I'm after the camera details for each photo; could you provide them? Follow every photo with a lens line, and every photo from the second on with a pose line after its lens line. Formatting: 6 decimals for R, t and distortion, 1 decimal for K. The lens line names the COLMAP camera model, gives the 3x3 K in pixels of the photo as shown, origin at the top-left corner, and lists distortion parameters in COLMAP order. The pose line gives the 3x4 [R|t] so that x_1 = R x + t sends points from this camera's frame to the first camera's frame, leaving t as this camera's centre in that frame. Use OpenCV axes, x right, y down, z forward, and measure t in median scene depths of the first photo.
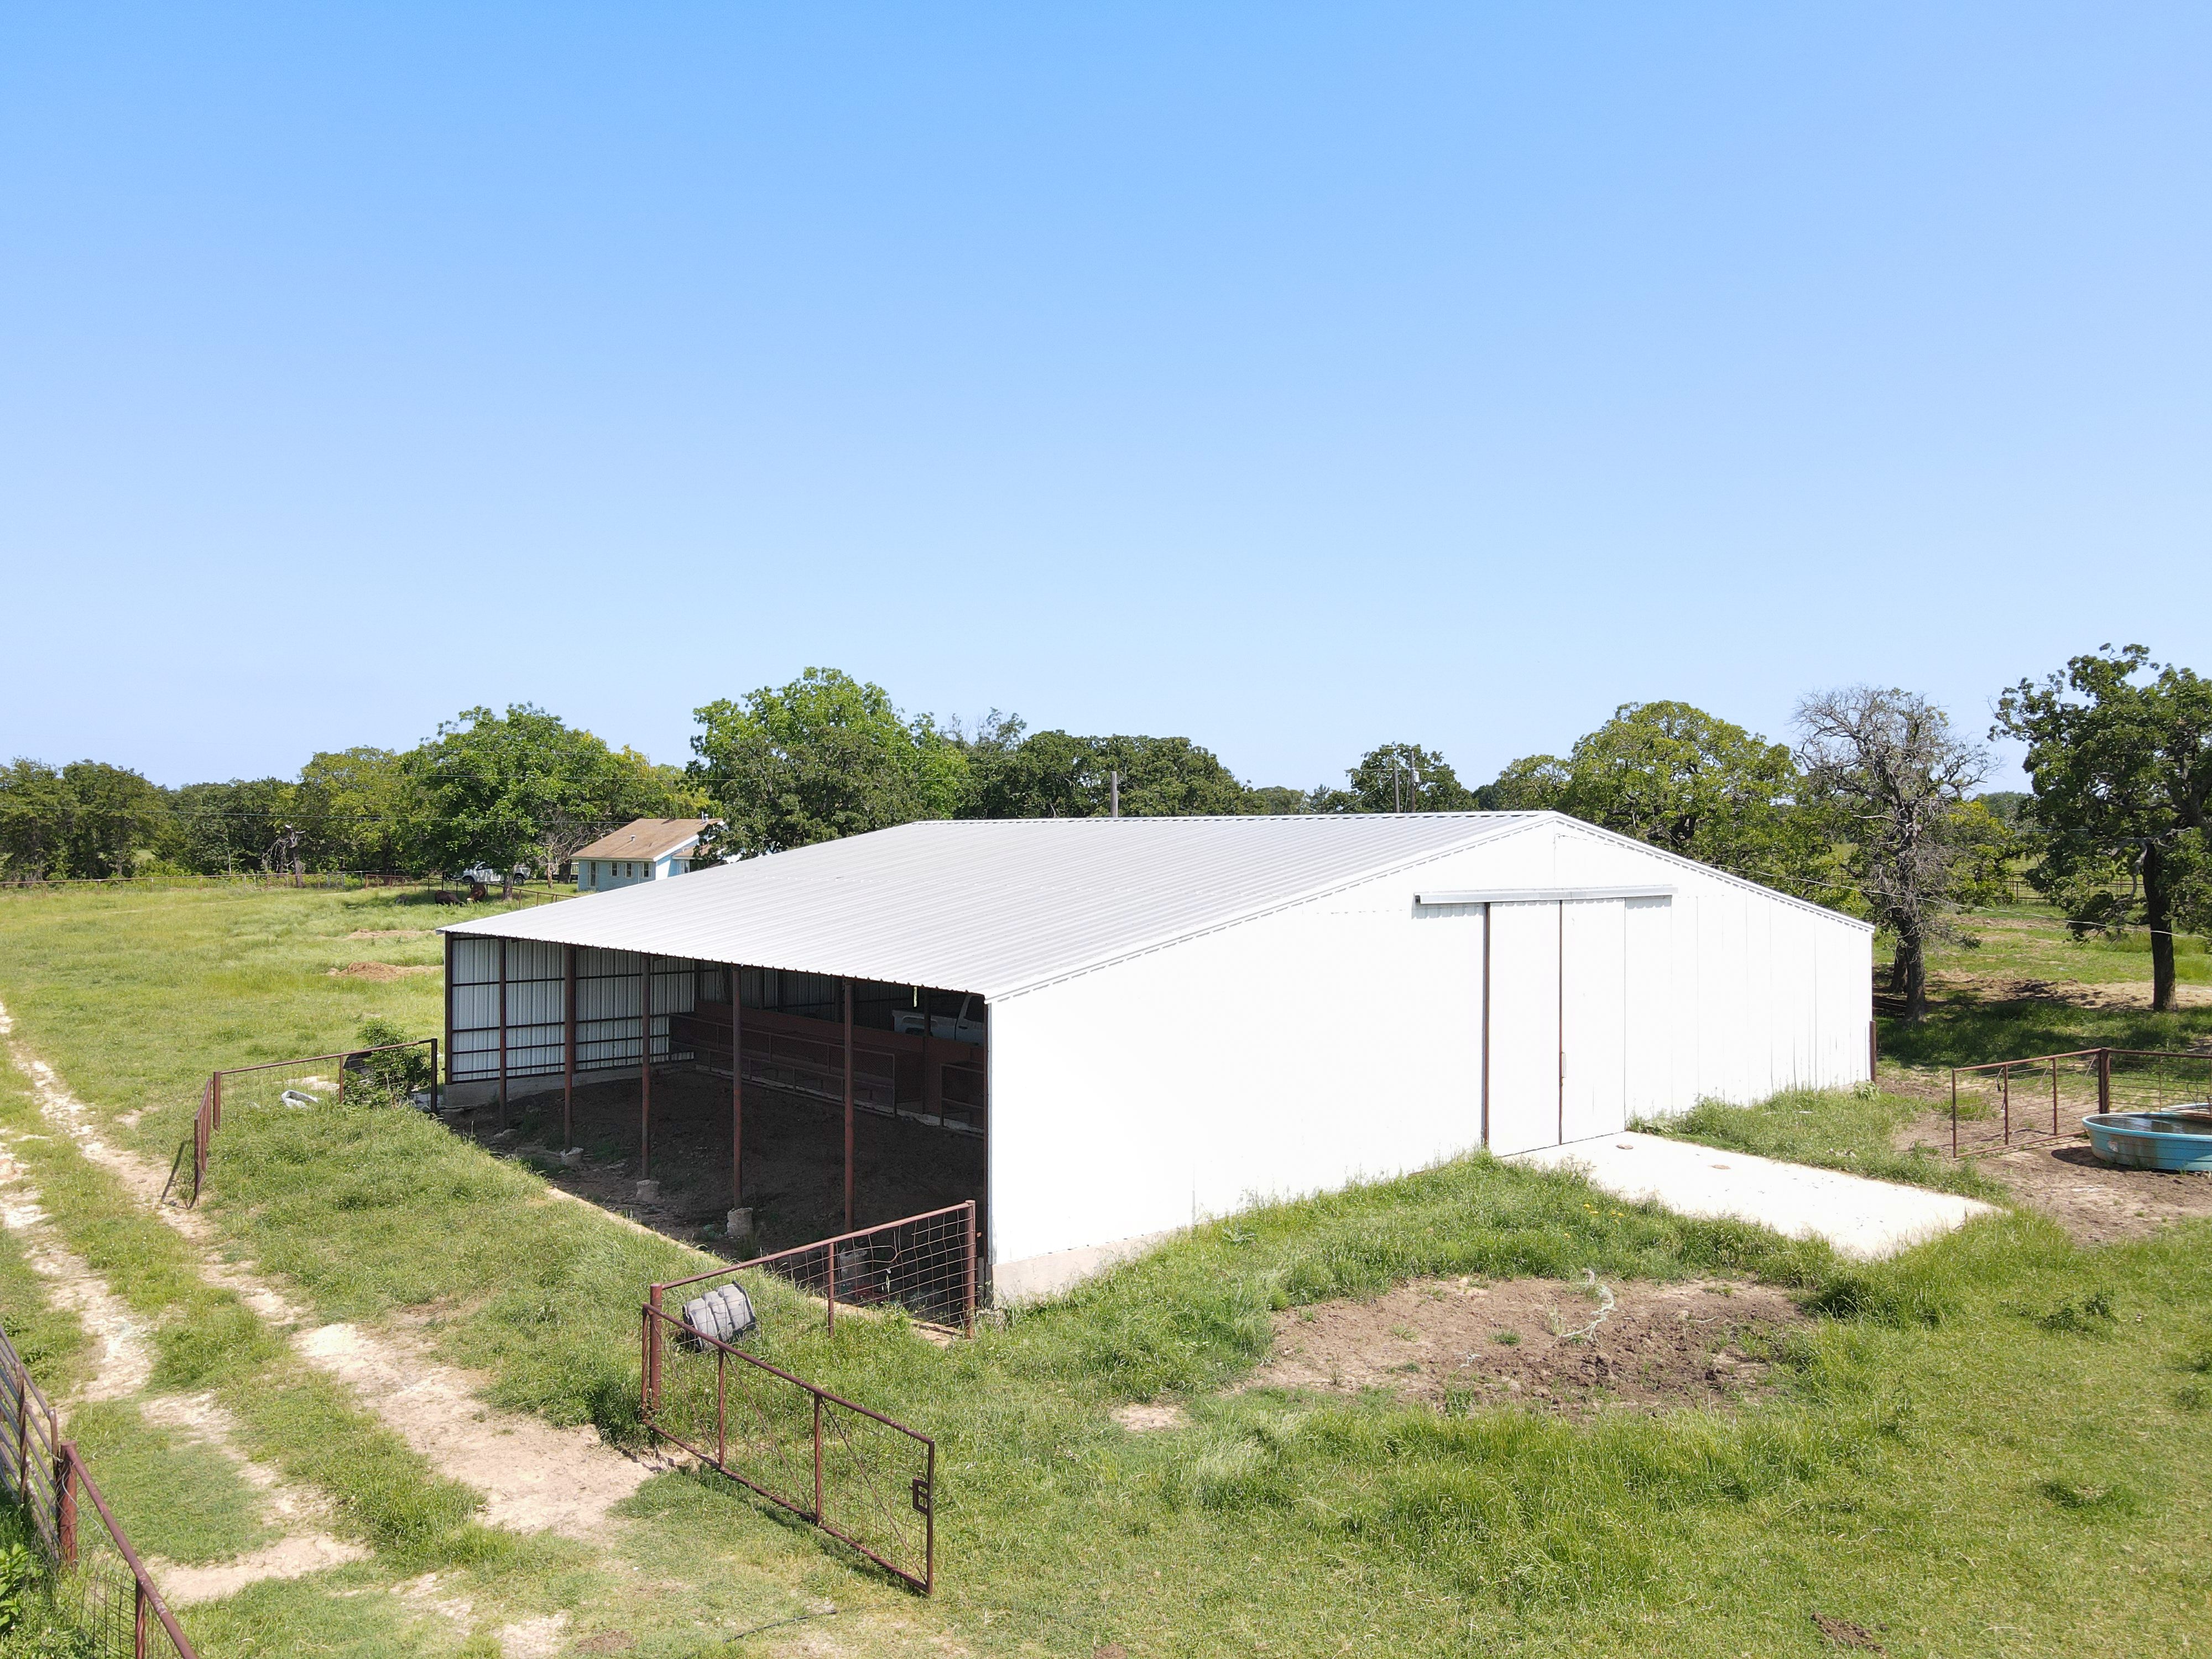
lens RADIAL K [[1598.0, 0, 1106.0], [0, 1598.0, 829.5], [0, 0, 1]] dist [-0.005374, 0.008526]
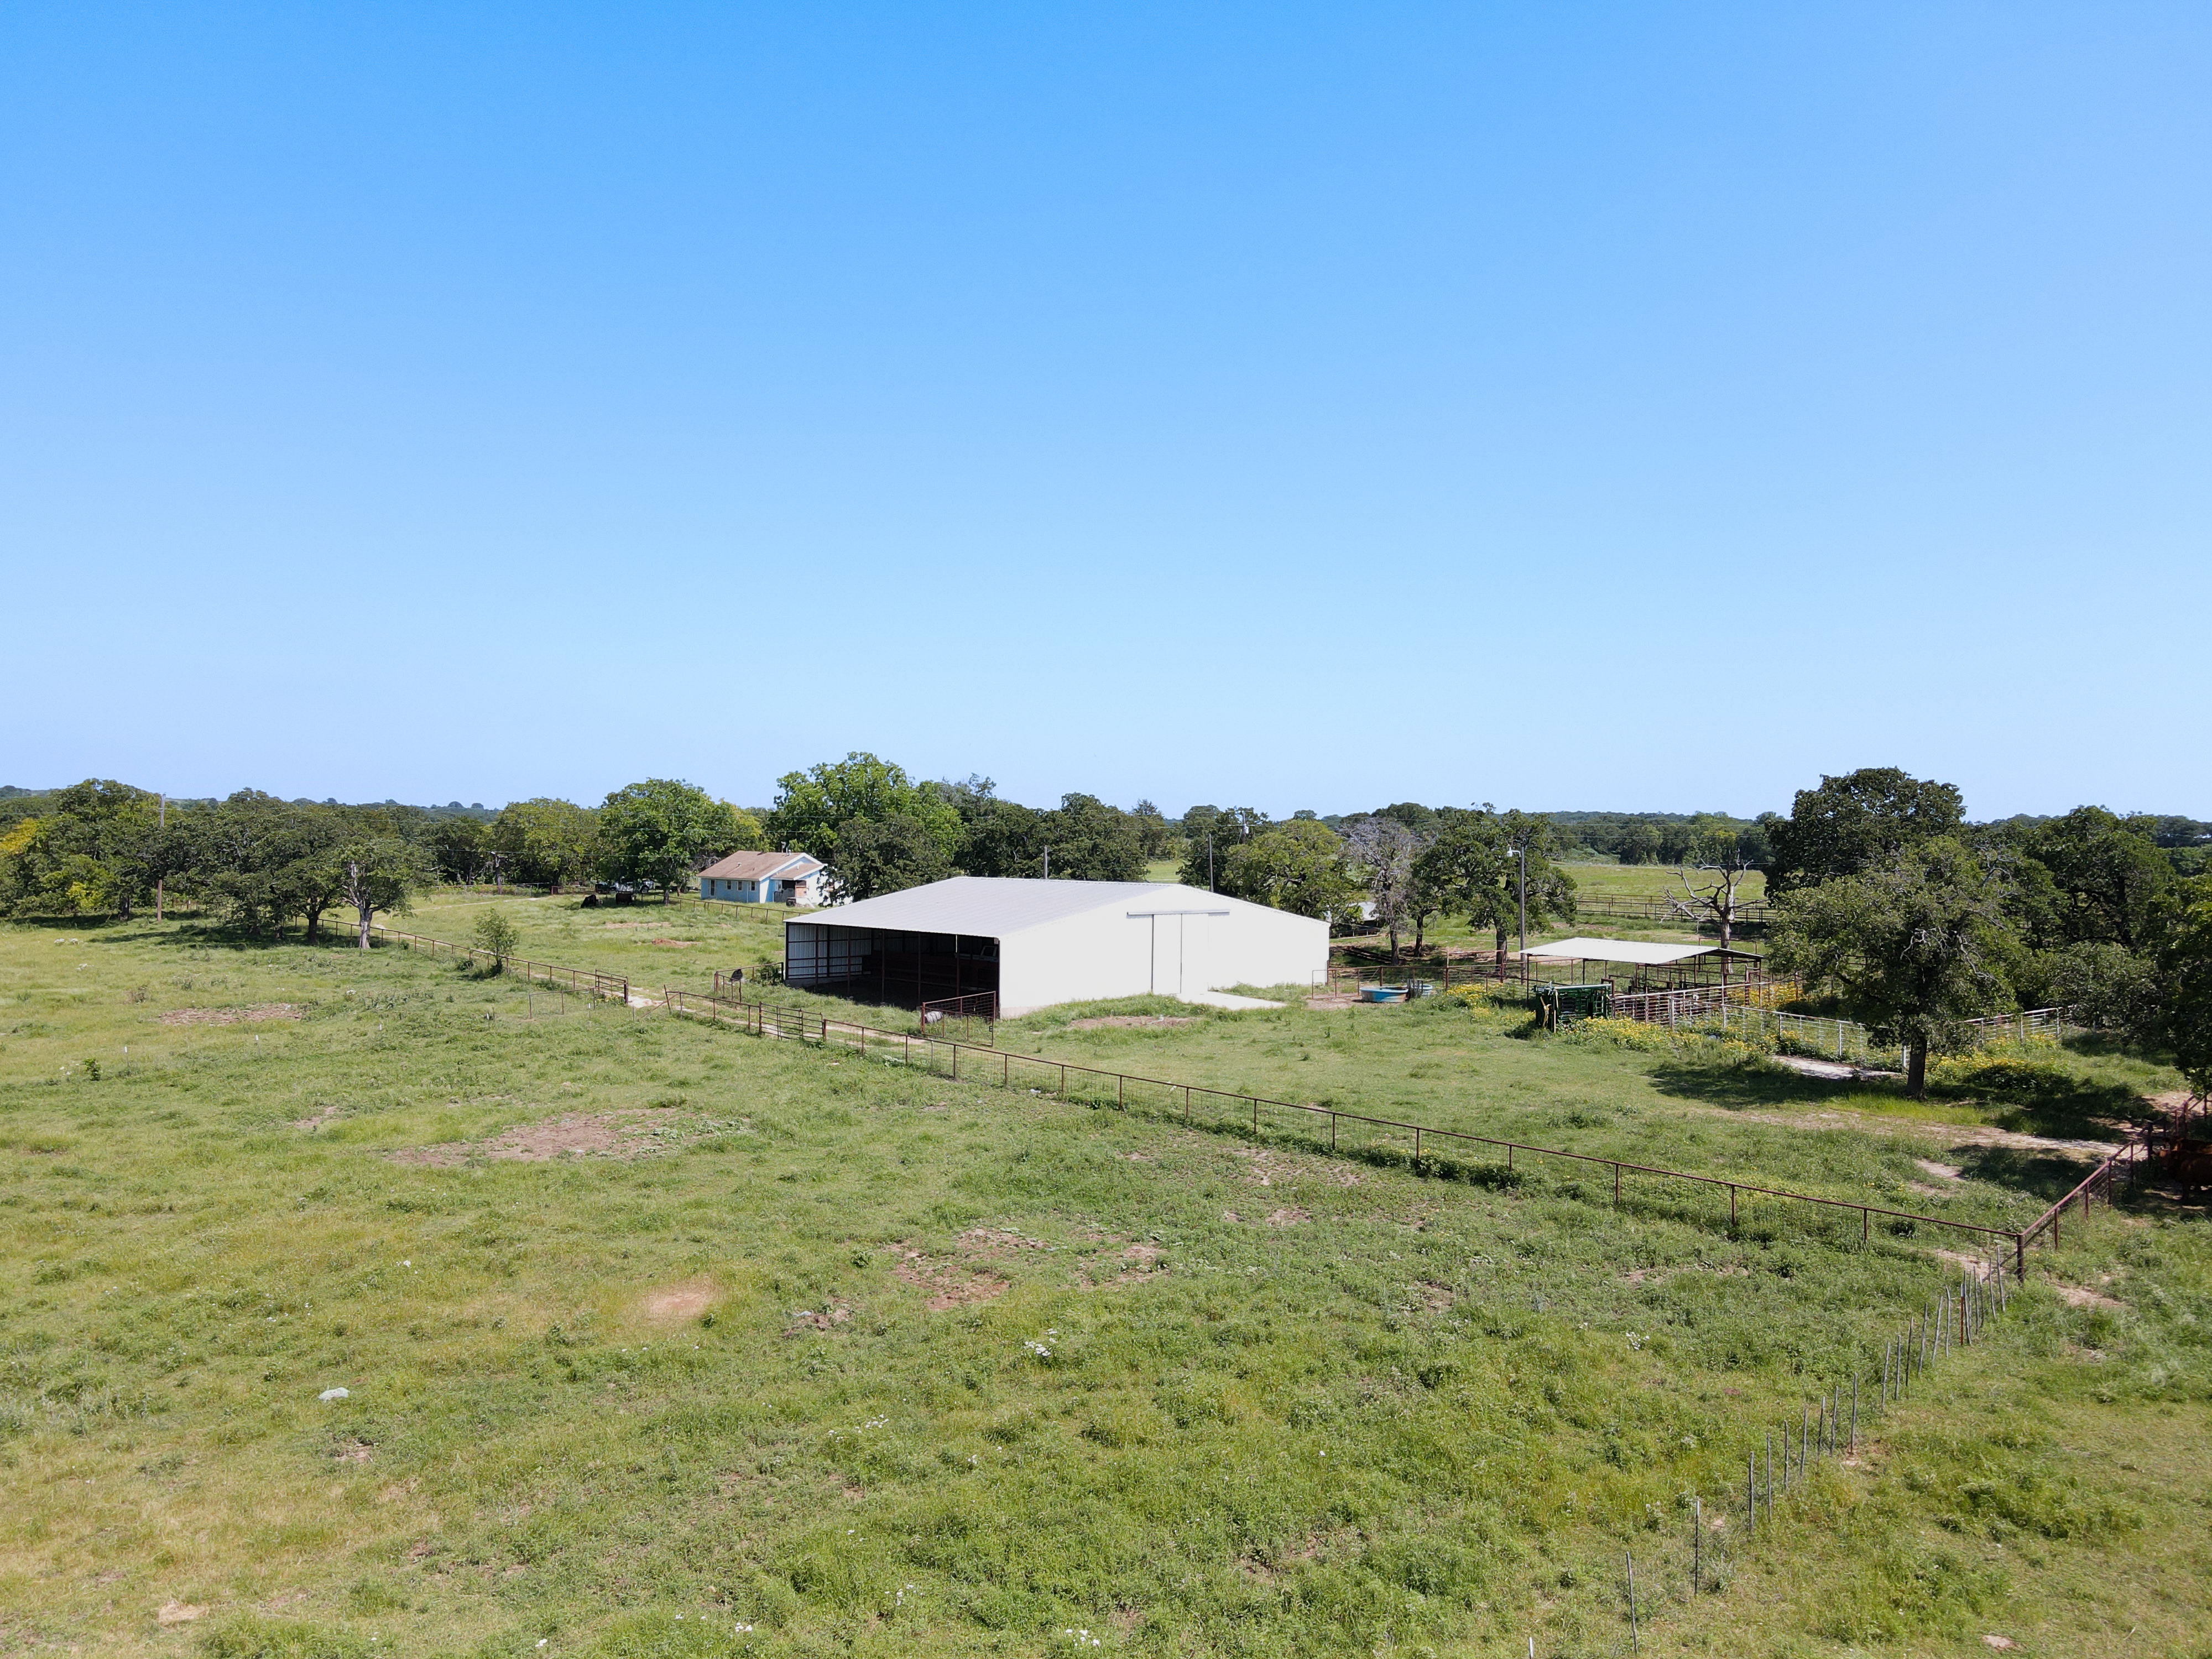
lens RADIAL K [[1598.0, 0, 1106.0], [0, 1598.0, 829.5], [0, 0, 1]] dist [-0.005374, 0.008526]
pose [[0.999640, 0.008461, 0.025465, 0.019334], [-0.008440, 0.999964, -0.000912, -0.037001], [-0.025471, 0.000697, 0.999675, -0.674627]]
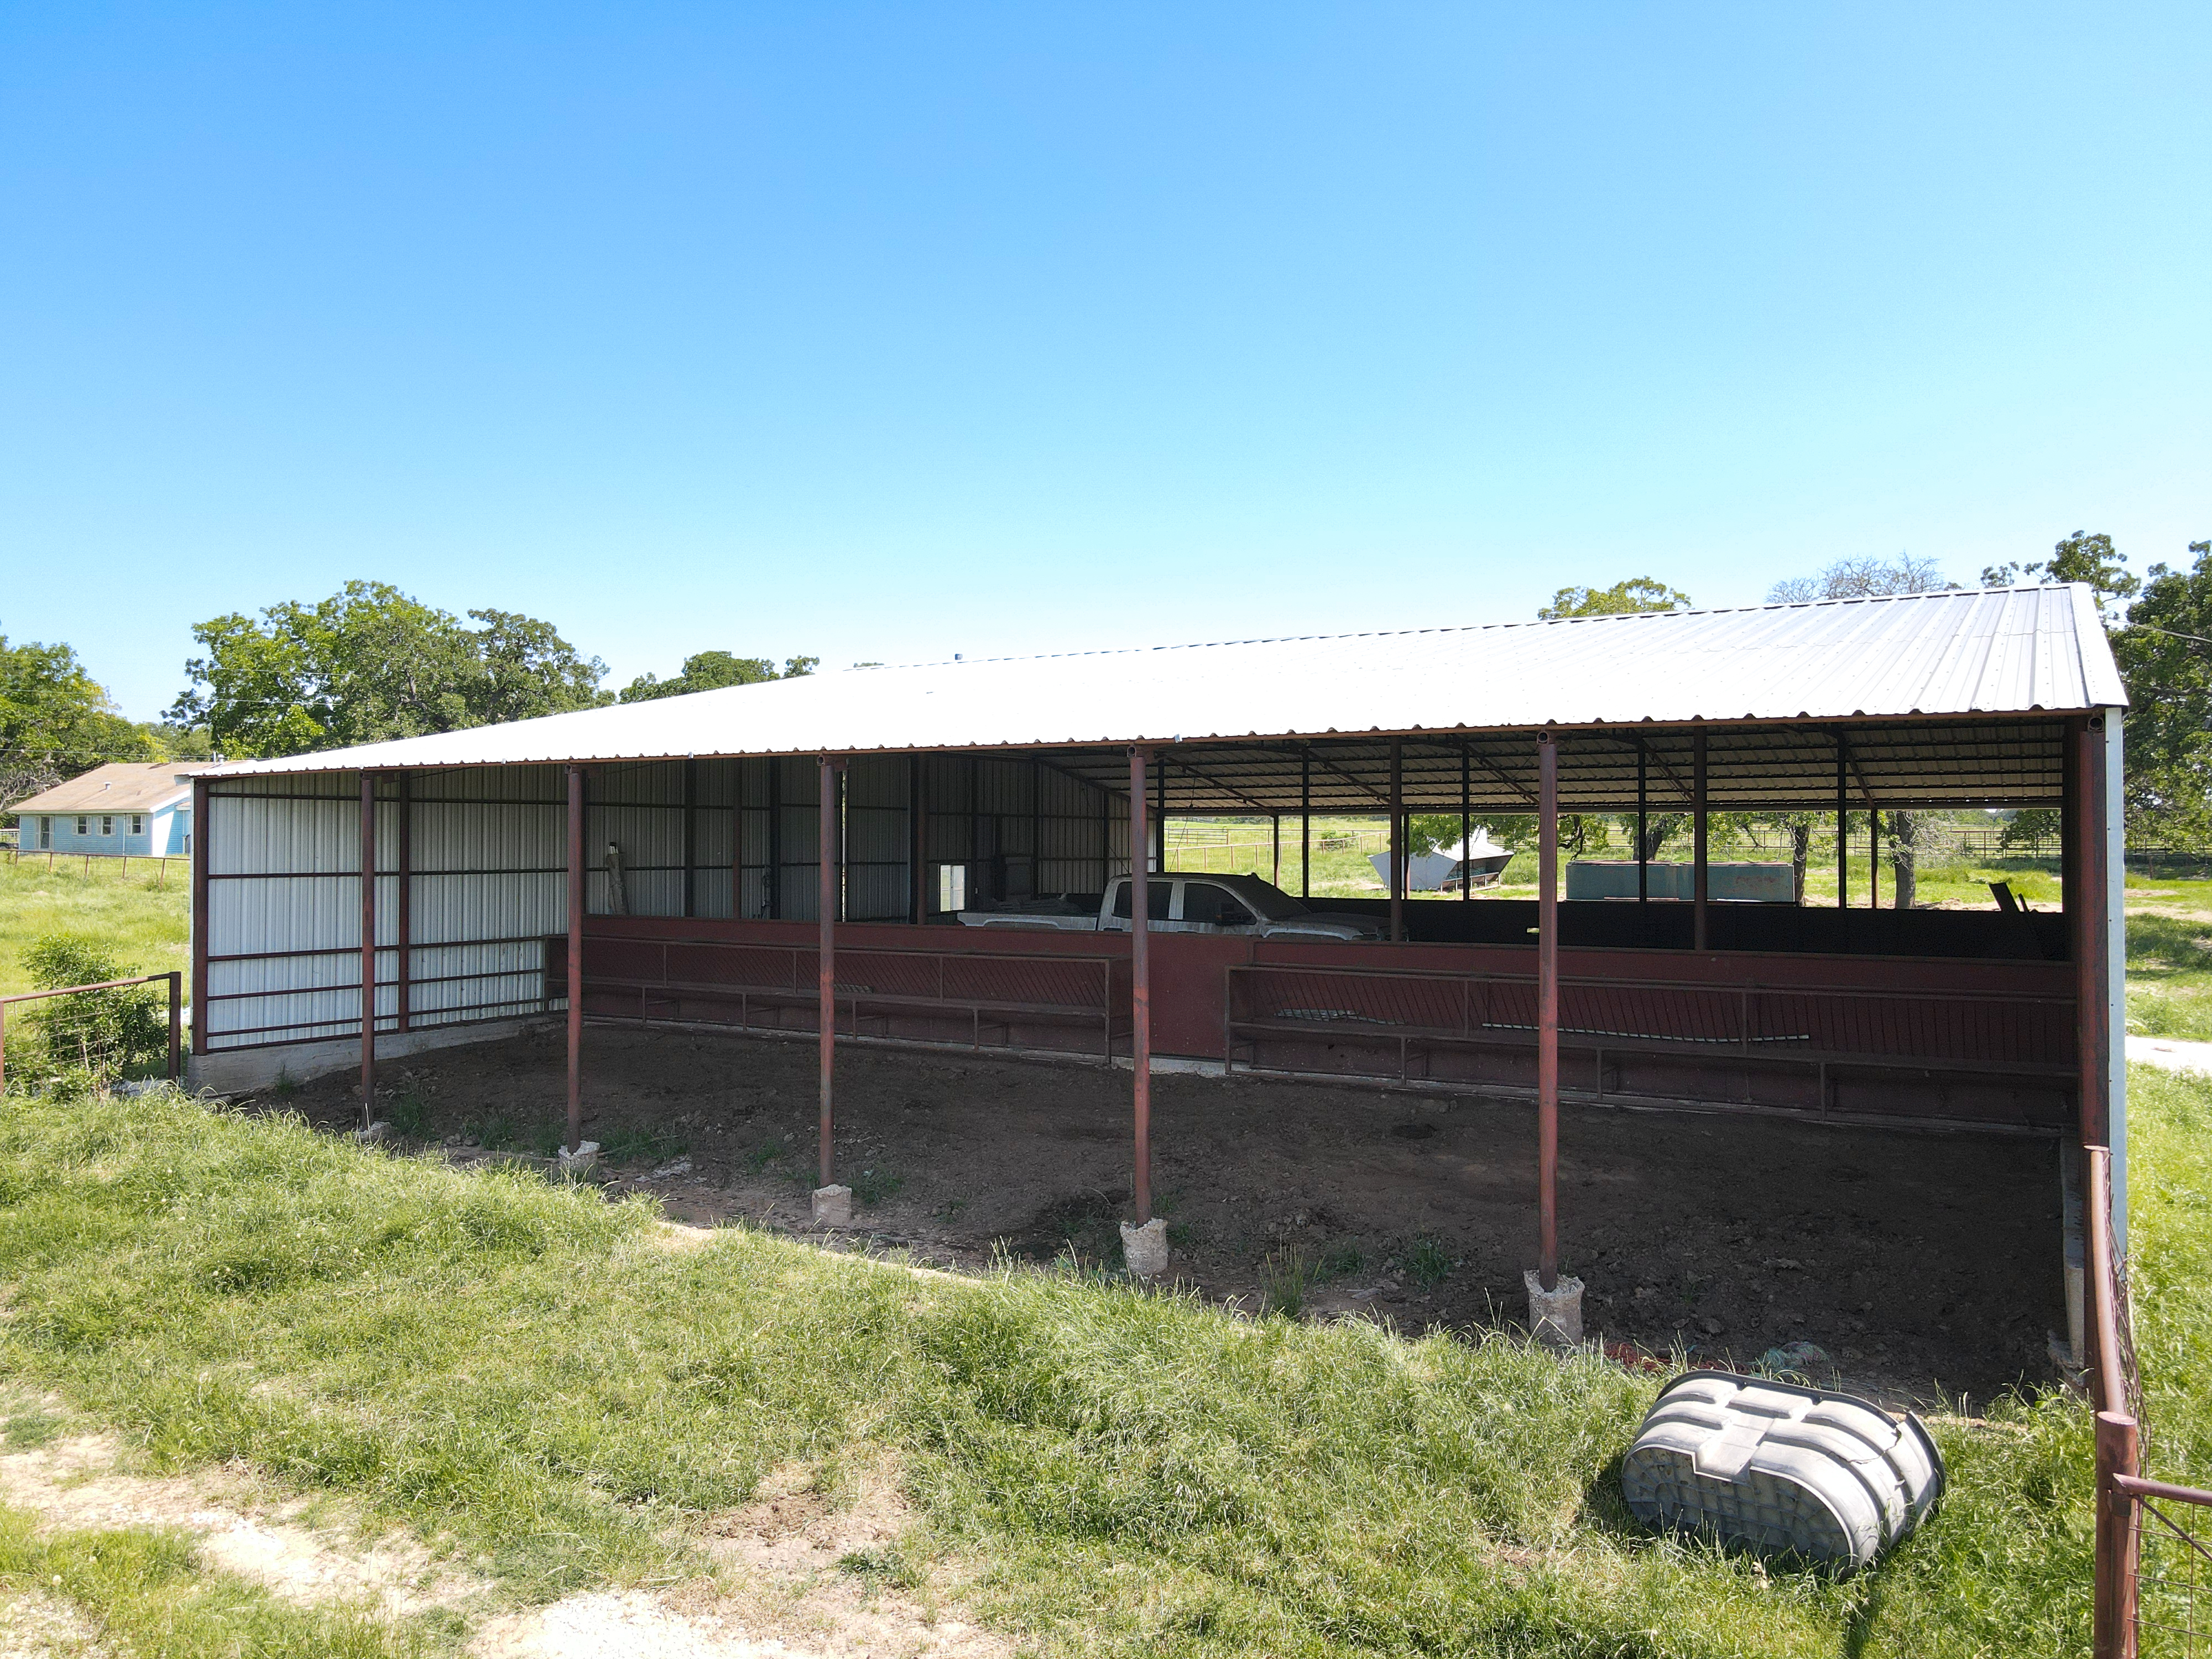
lens RADIAL K [[1598.0, 0, 1106.0], [0, 1598.0, 829.5], [0, 0, 1]] dist [-0.005374, 0.008526]
pose [[0.944373, 0.007854, 0.328782, -0.120828], [-0.006826, 0.999968, -0.004281, 0.033309], [-0.328805, 0.001799, 0.944396, 0.151933]]
